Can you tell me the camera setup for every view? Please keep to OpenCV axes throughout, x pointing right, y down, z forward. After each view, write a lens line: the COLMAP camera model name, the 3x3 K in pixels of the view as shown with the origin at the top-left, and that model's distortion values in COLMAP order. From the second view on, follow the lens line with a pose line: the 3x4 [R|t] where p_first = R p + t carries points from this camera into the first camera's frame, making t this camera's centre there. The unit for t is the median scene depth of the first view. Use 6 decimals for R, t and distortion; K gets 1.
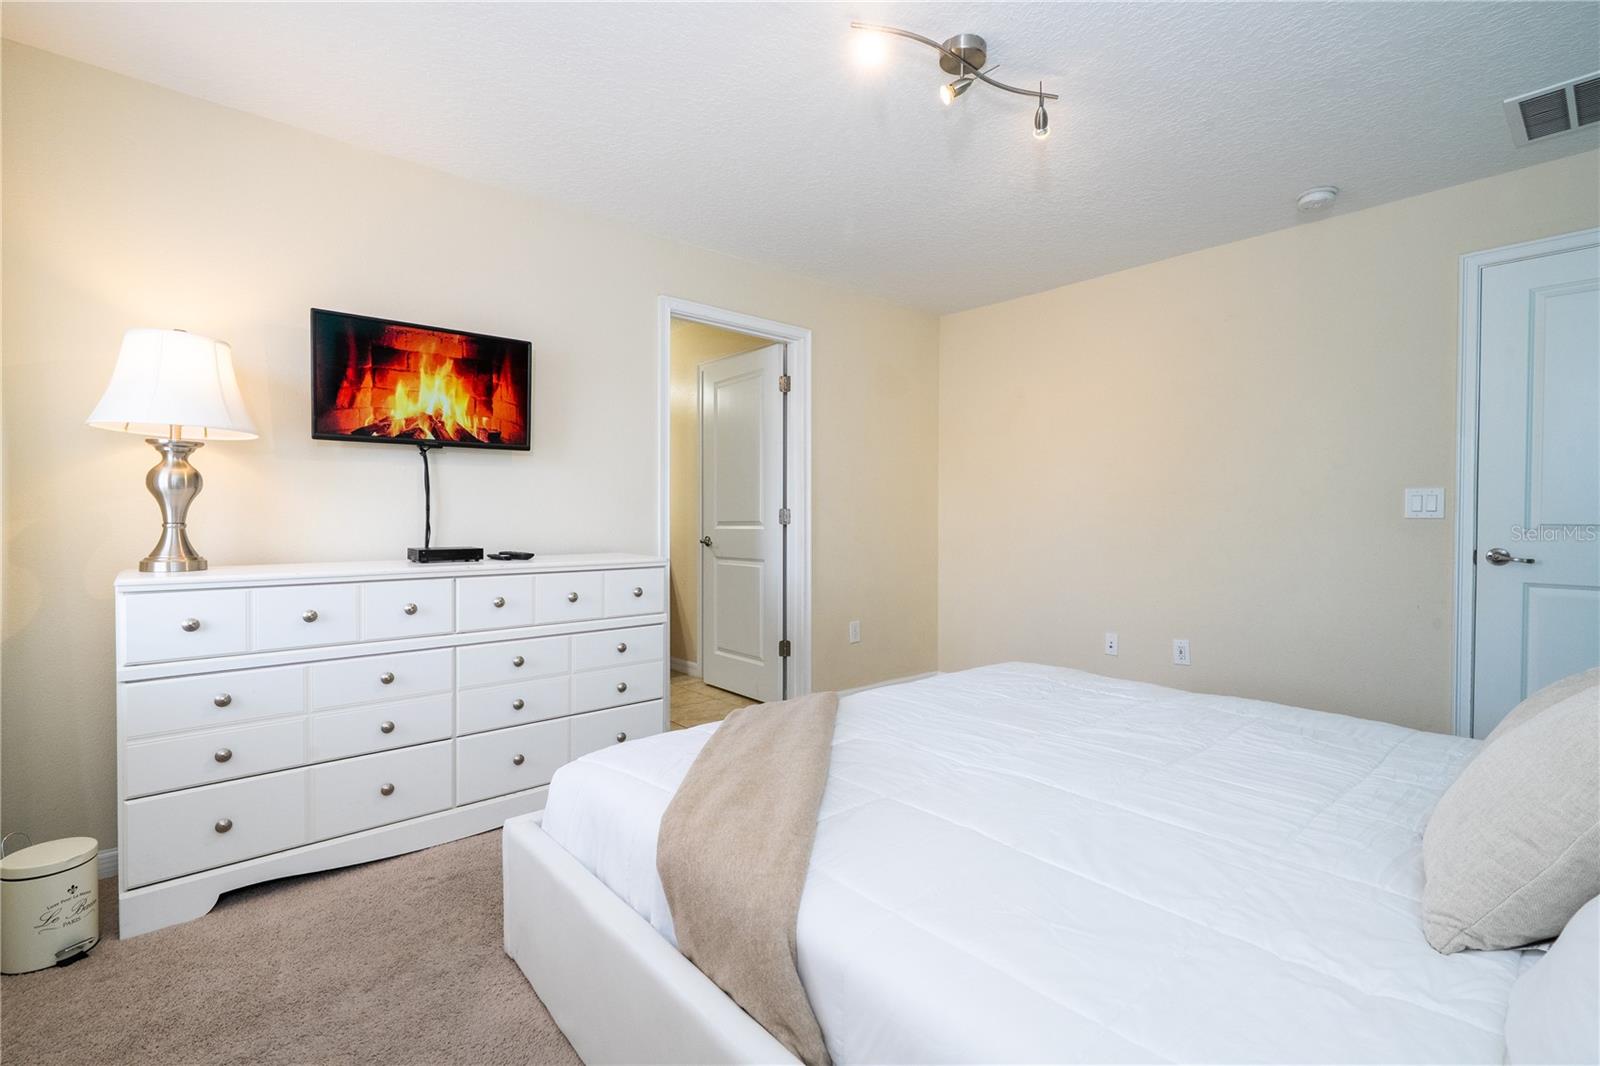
lens RADIAL K [[727.4, 0, 819.3], [0, 727.4, 530.3], [0, 0, 1]] dist [0.002270, 0.001440]
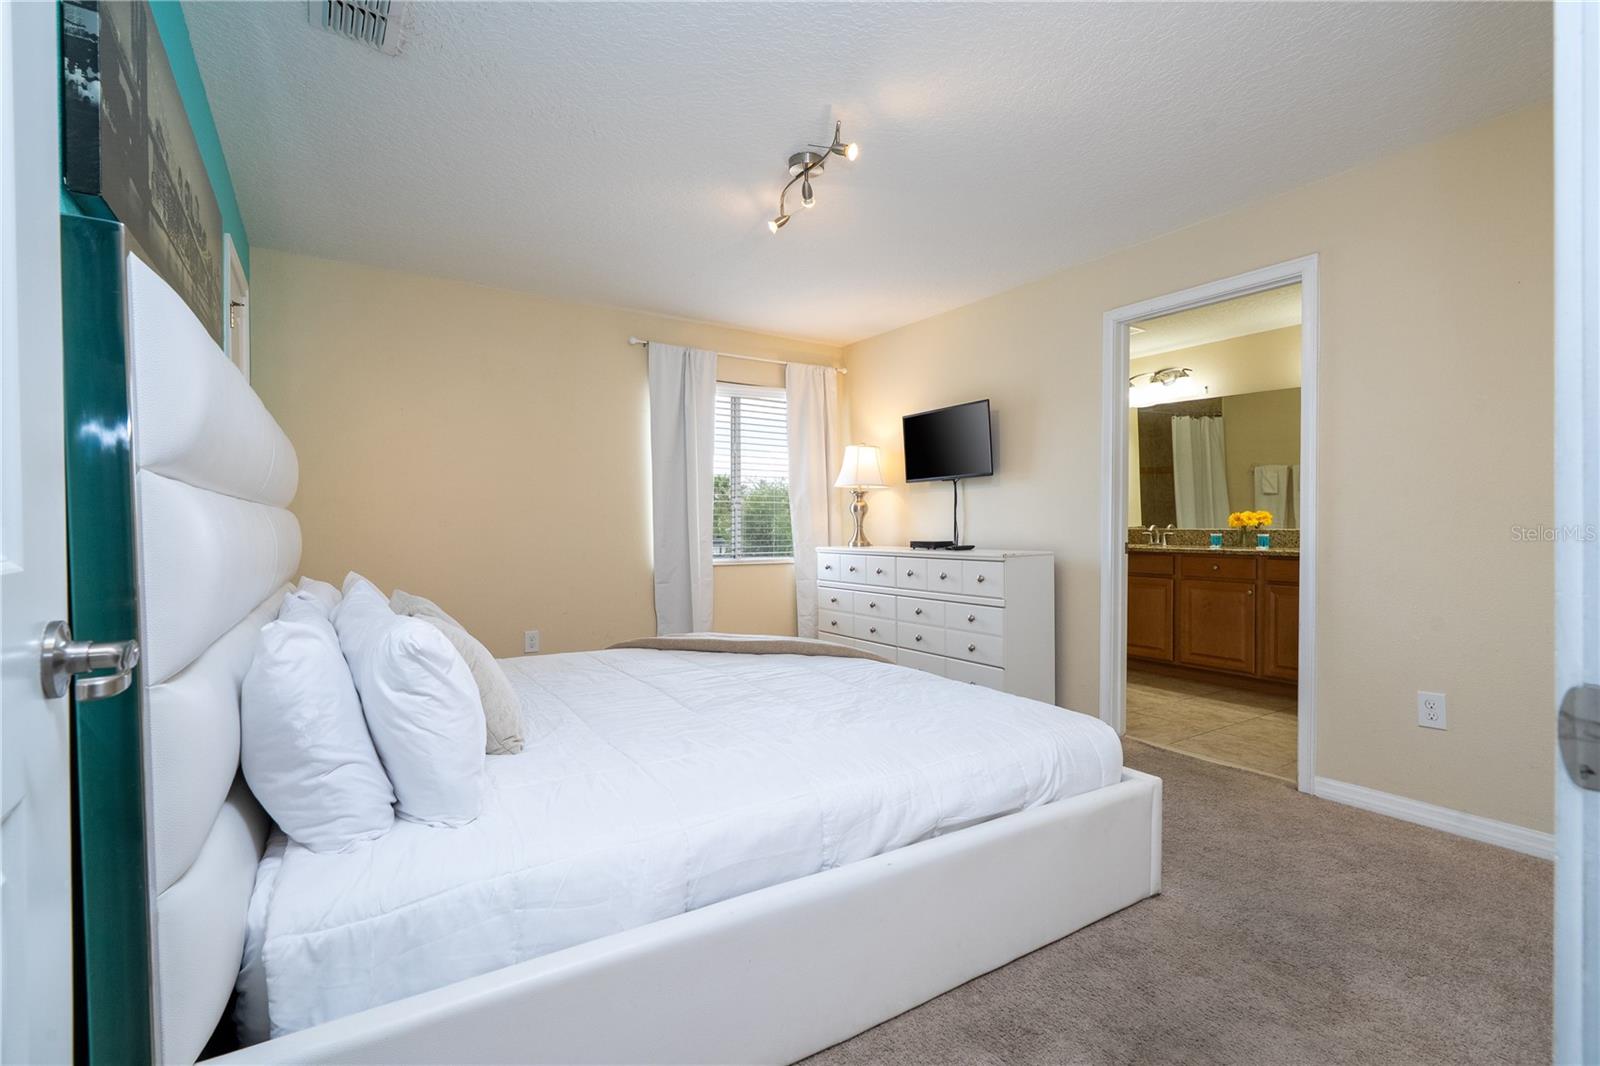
lens RADIAL K [[727.4, 0, 819.3], [0, 727.4, 530.3], [0, 0, 1]] dist [0.002270, 0.001440]
pose [[-0.123778, 0.011088, -0.992248, 1.416914], [-0.012564, 0.999840, 0.012740, -0.023557], [0.992230, 0.014044, -0.123618, 1.116383]]
